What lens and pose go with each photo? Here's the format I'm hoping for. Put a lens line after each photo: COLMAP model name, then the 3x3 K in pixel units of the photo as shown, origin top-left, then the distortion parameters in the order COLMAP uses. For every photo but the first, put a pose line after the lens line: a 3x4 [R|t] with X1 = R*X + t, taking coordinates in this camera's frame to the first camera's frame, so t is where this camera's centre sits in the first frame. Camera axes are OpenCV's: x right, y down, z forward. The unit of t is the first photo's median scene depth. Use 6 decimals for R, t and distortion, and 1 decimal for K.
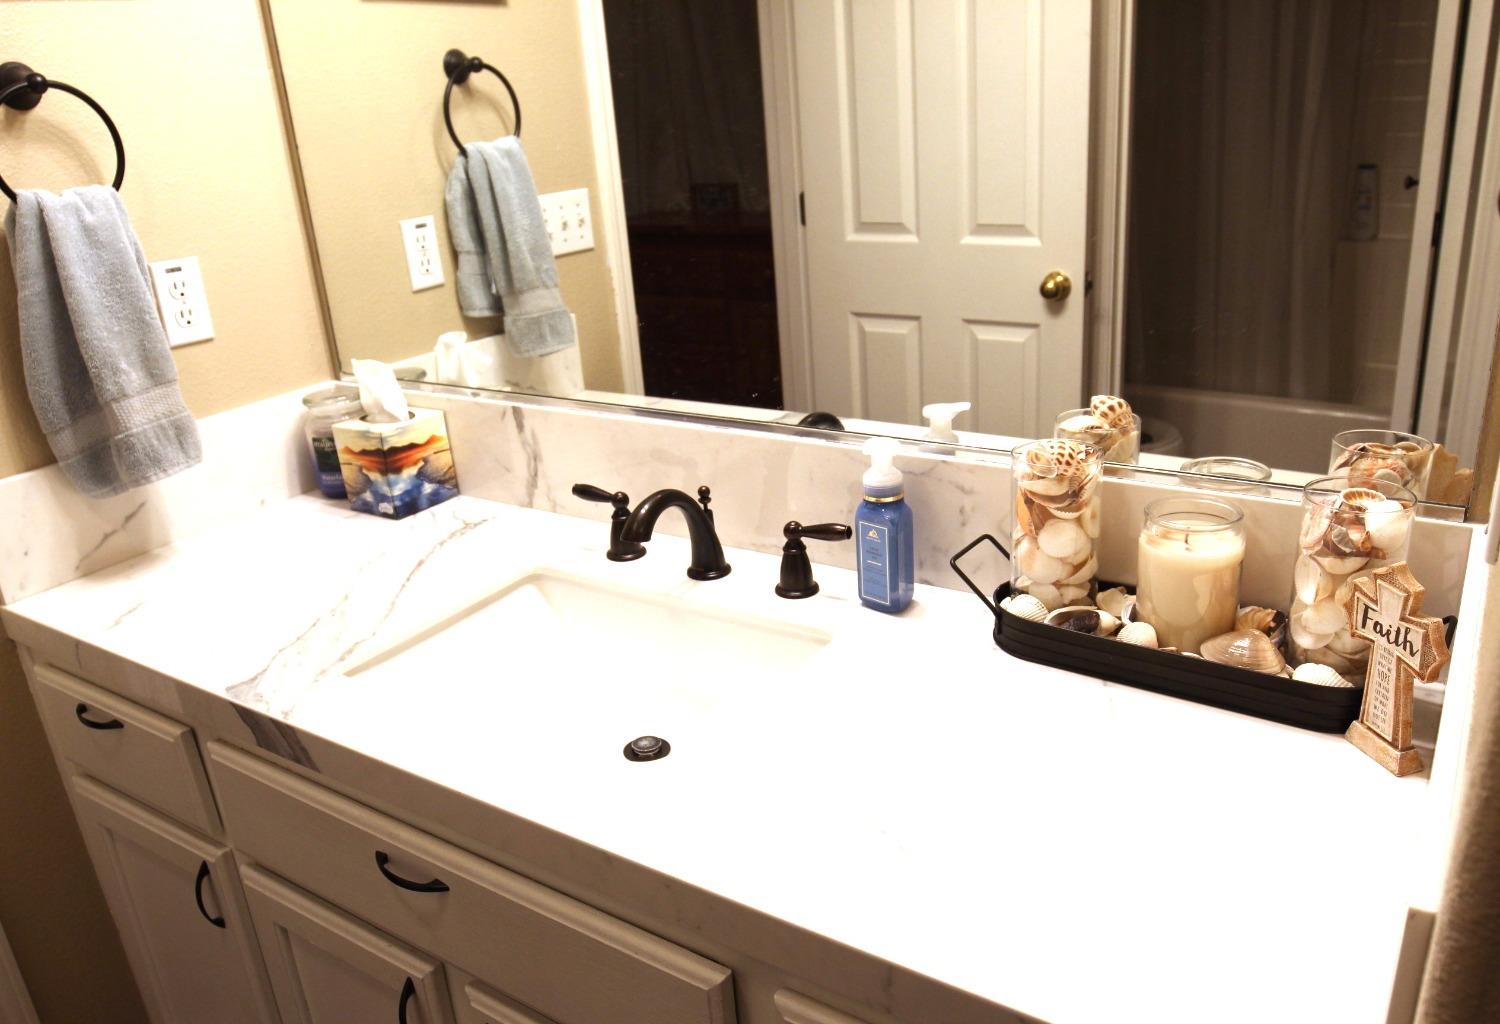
lens RADIAL K [[1146.6, 0, 756.4], [0, 1146.6, 516.9], [0, 0, 1]] dist [-0.030876, 0.001367]
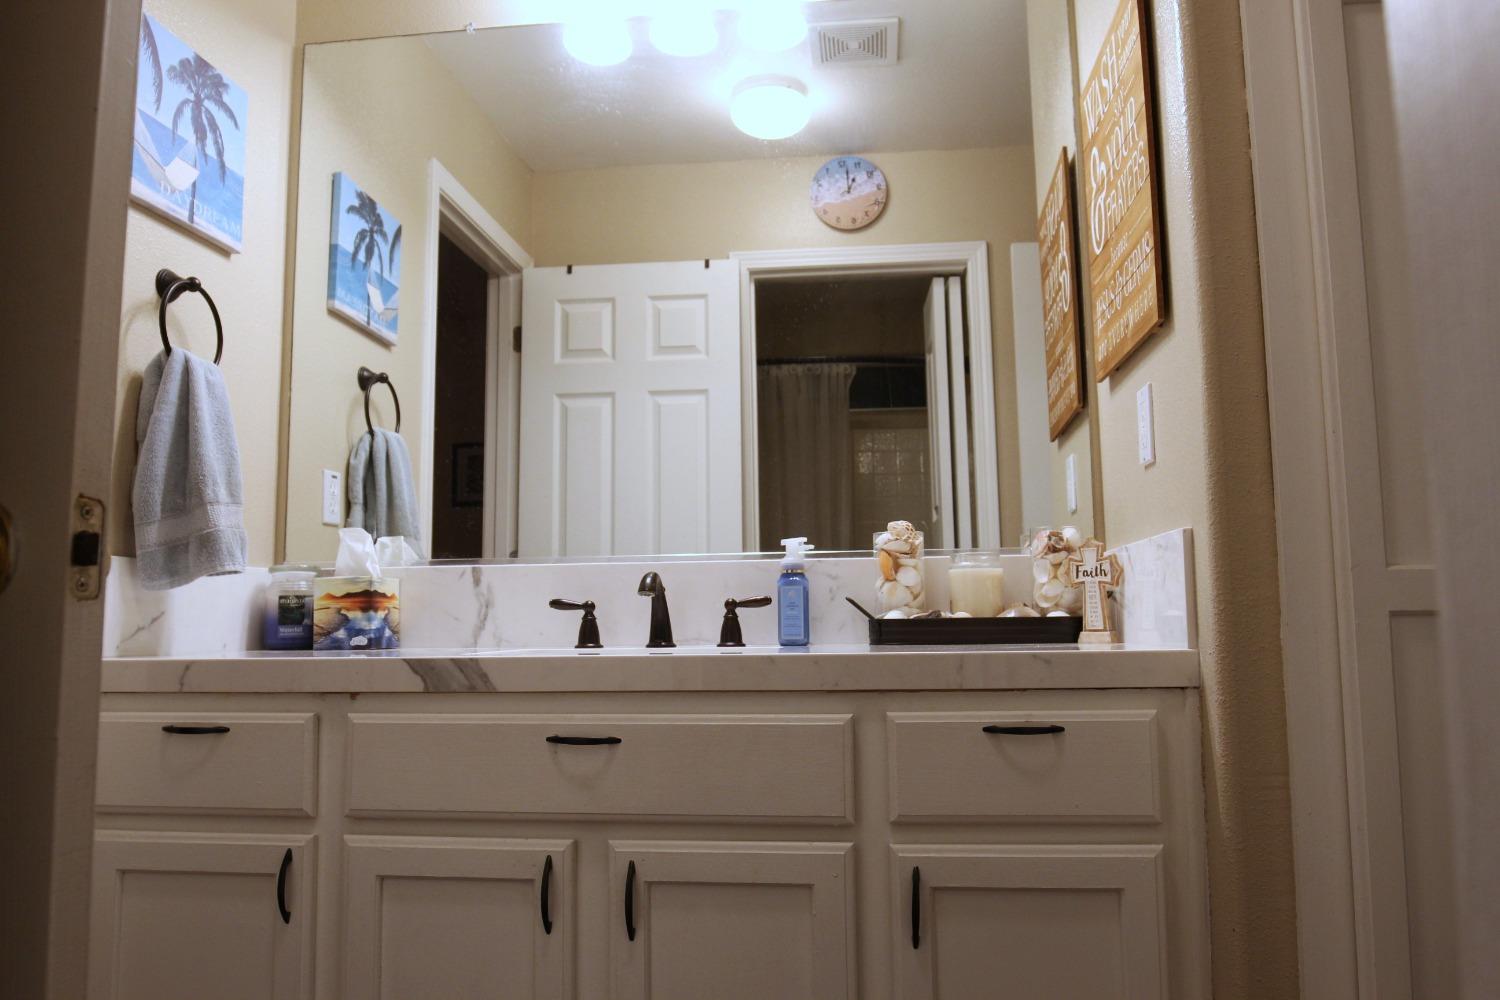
lens RADIAL K [[1104.4, 0, 746.3], [0, 1104.4, 495.9], [0, 0, 1]] dist [-0.024659, -0.006349]
pose [[0.893113, 0.110579, 0.436029, -0.497353], [0.110087, 0.886110, -0.450211, 0.448893], [-0.436154, 0.450090, 0.779223, -0.199291]]
